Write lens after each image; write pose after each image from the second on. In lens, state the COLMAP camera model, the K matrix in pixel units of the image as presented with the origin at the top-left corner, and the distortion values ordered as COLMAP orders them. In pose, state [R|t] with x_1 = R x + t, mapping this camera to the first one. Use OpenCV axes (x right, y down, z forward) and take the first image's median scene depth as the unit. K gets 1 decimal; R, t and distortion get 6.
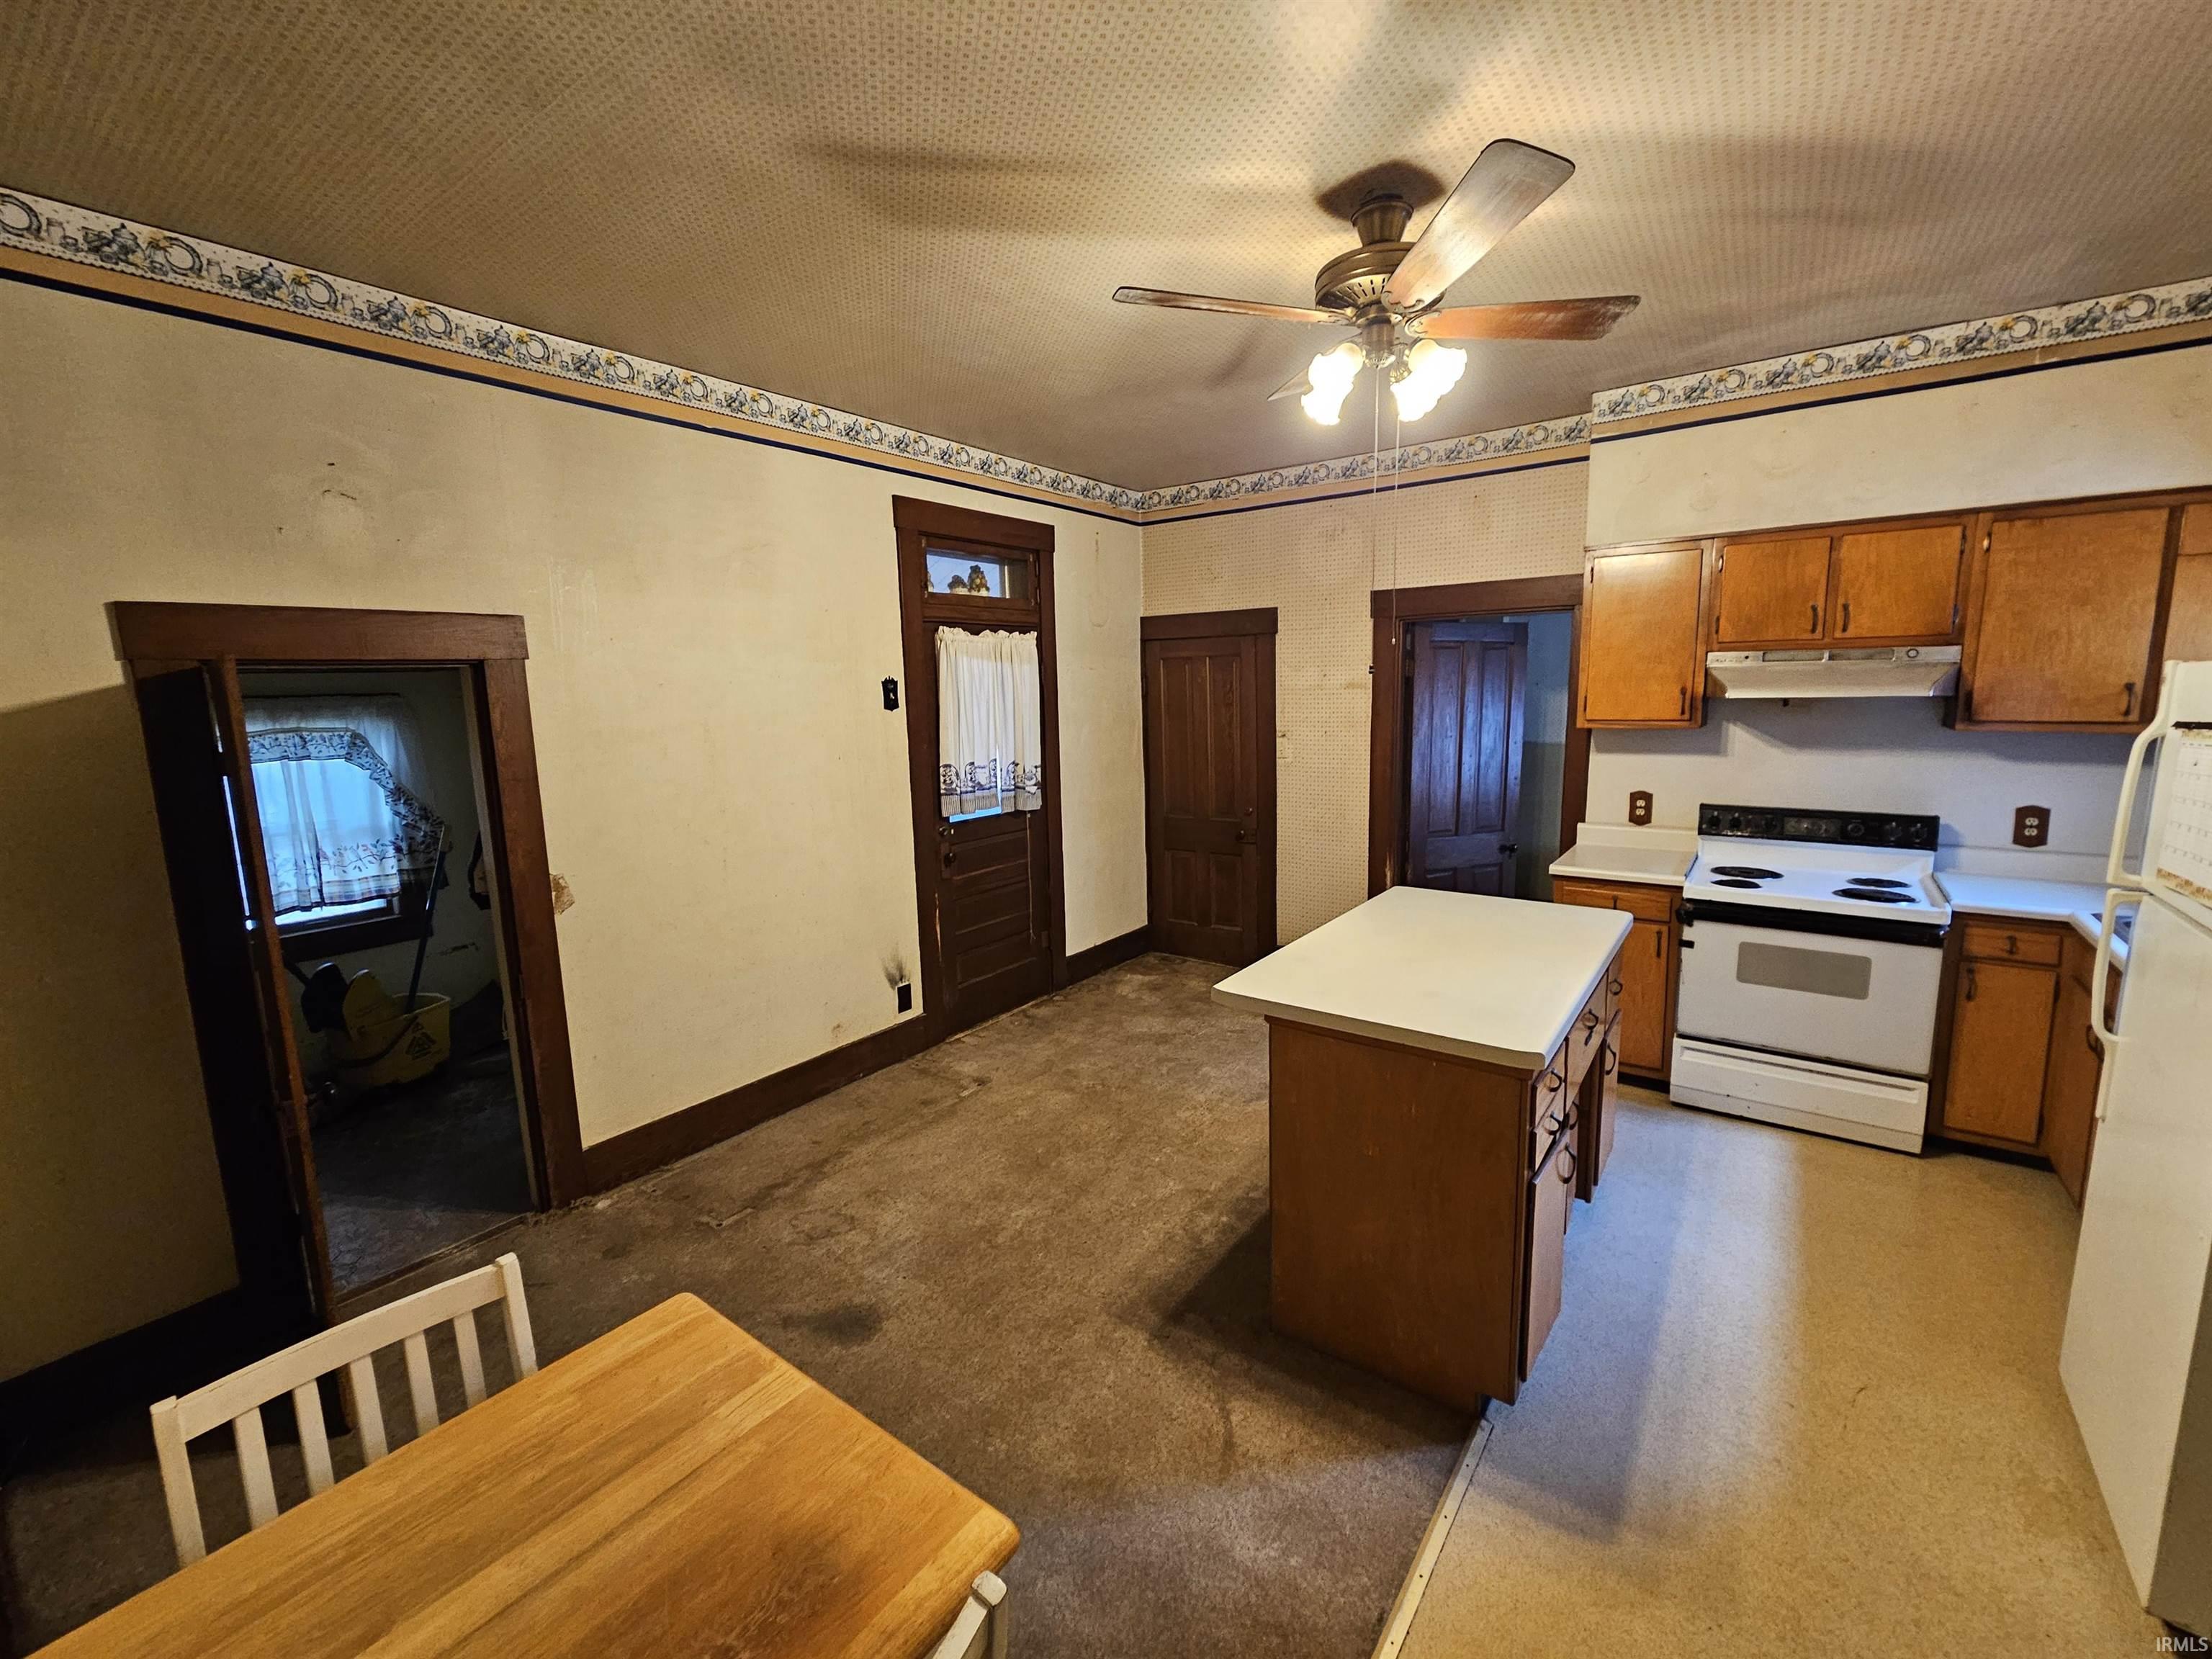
lens RADIAL K [[911.0, 0, 1133.6], [0, 911.0, 820.8], [0, 0, 1]] dist [0.001303, -0.000258]
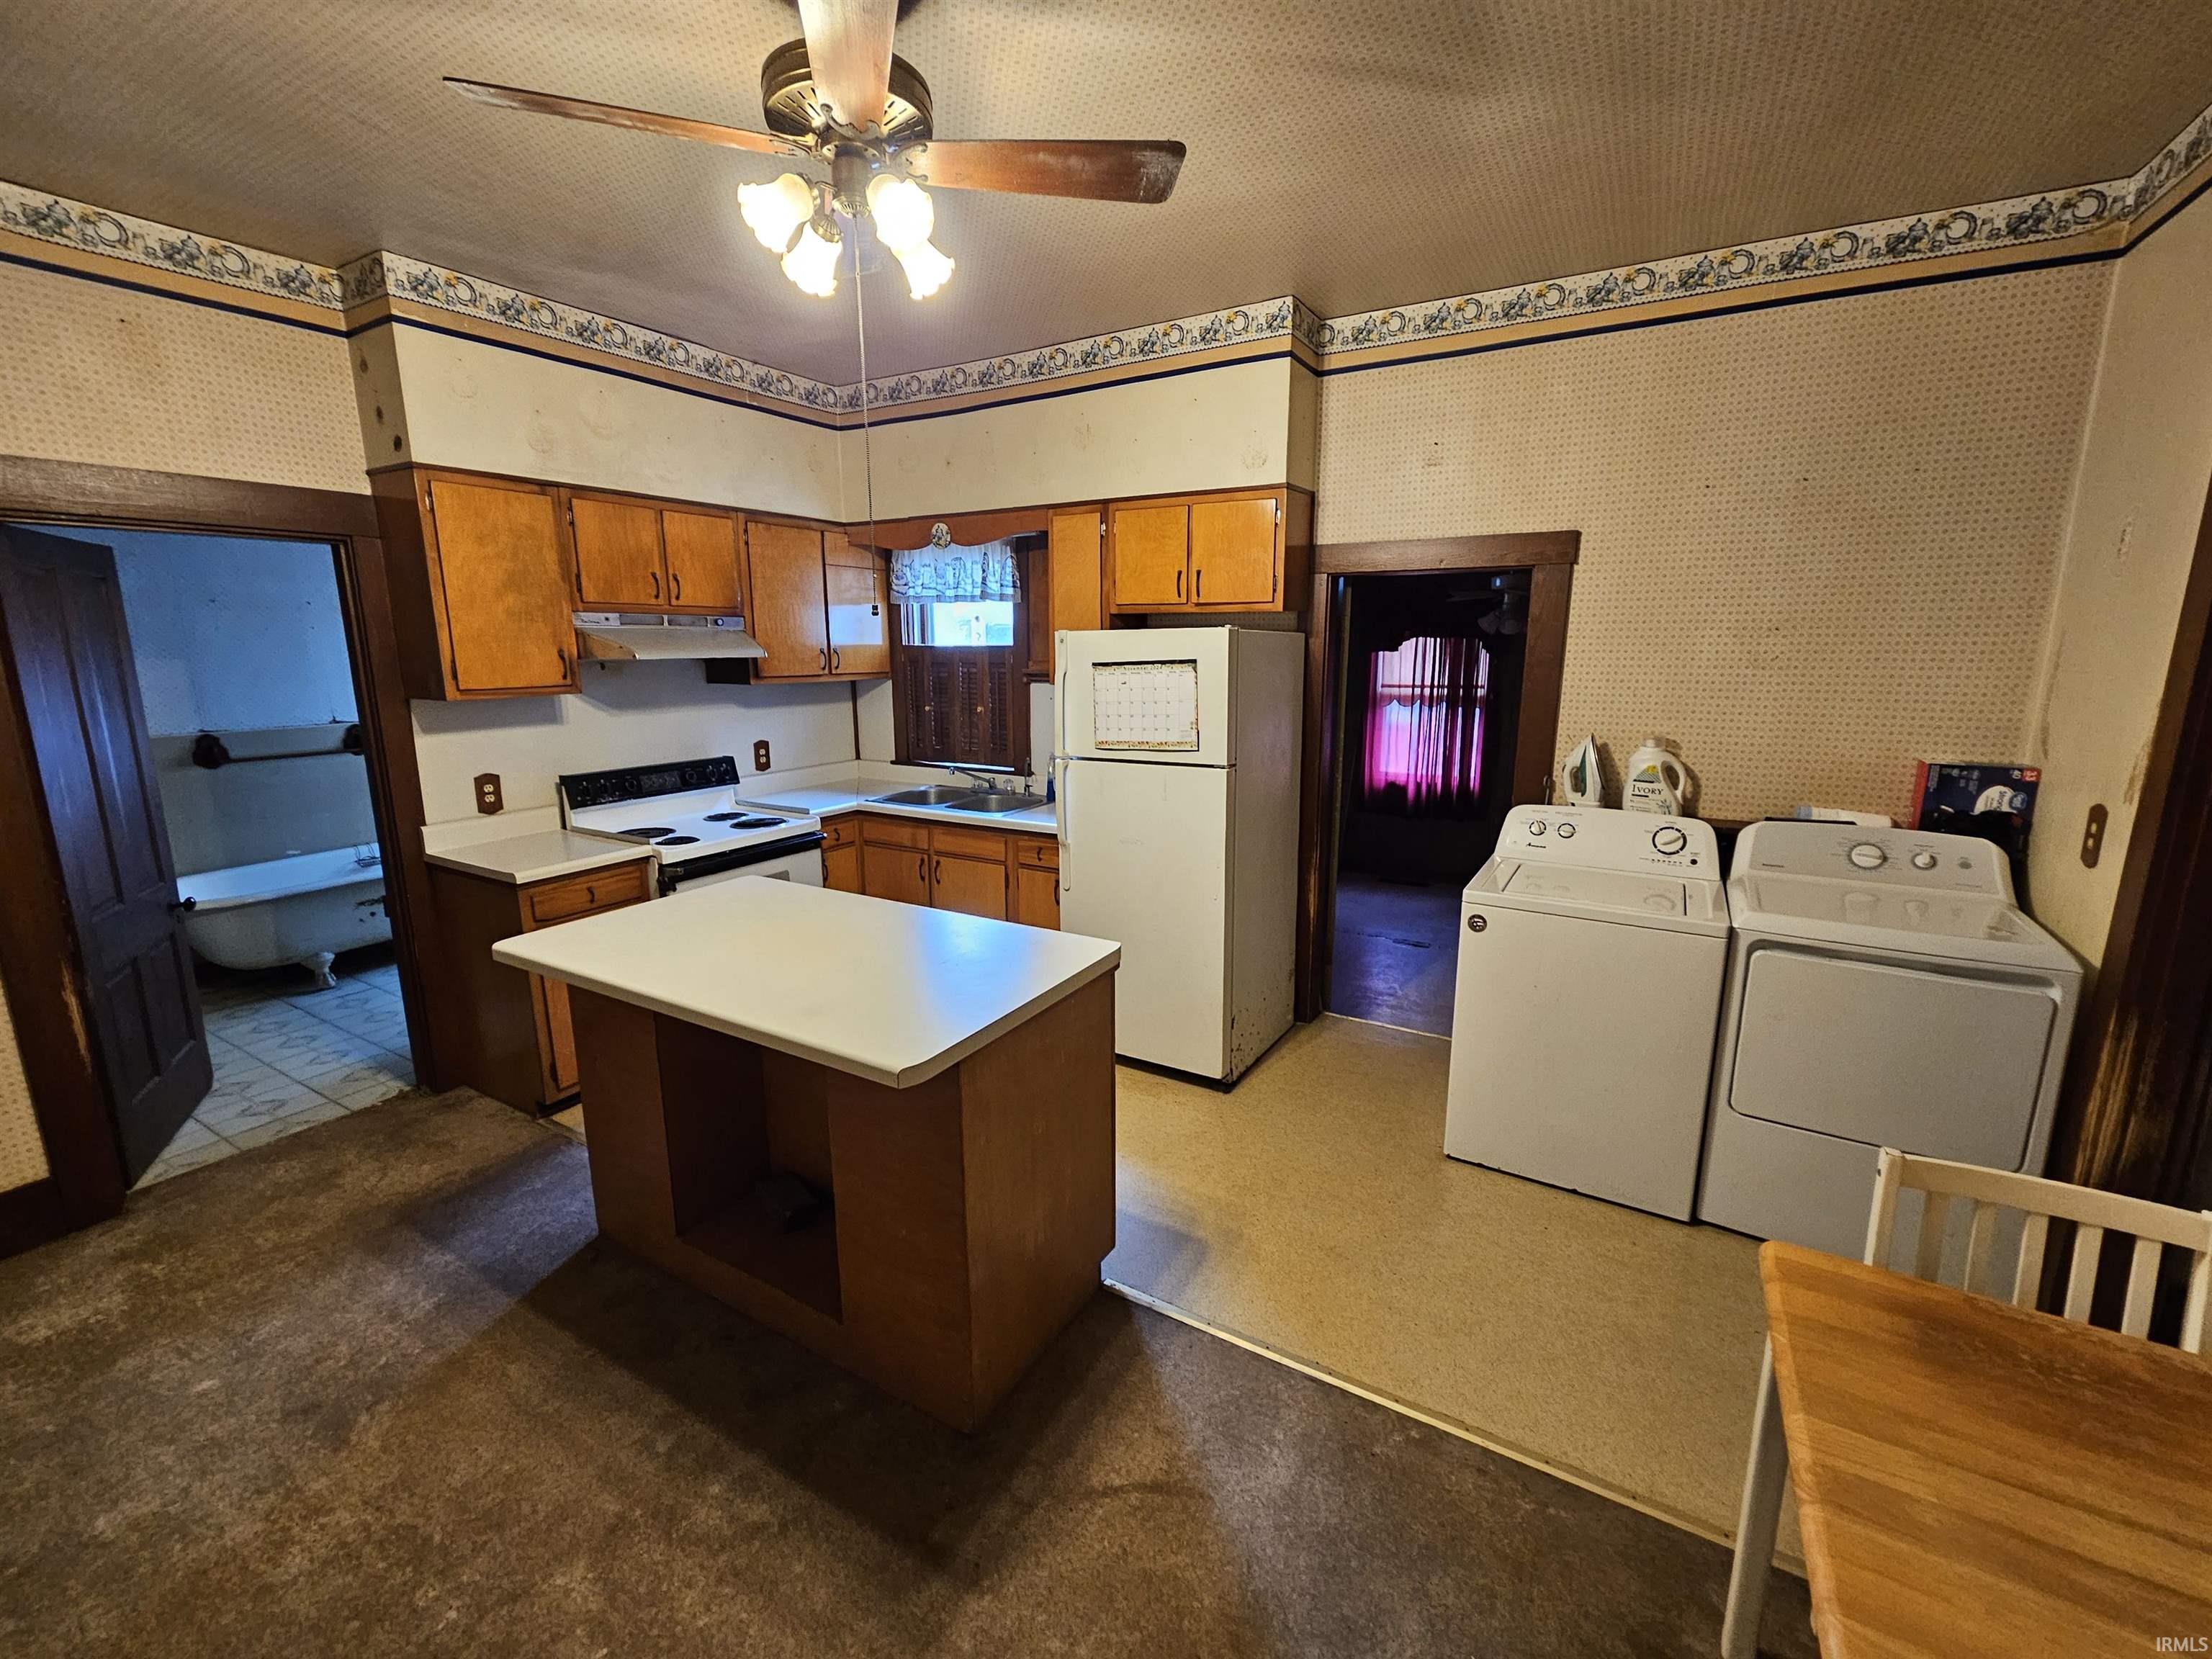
lens RADIAL K [[904.5, 0, 1105.9], [0, 904.5, 817.4], [0, 0, 1]] dist [0.002721, 0.000641]
pose [[-0.080288, -0.169995, 0.982169, -0.388581], [0.152592, 0.971639, 0.180646, -0.069966], [-0.985023, 0.164375, -0.052072, 0.592381]]
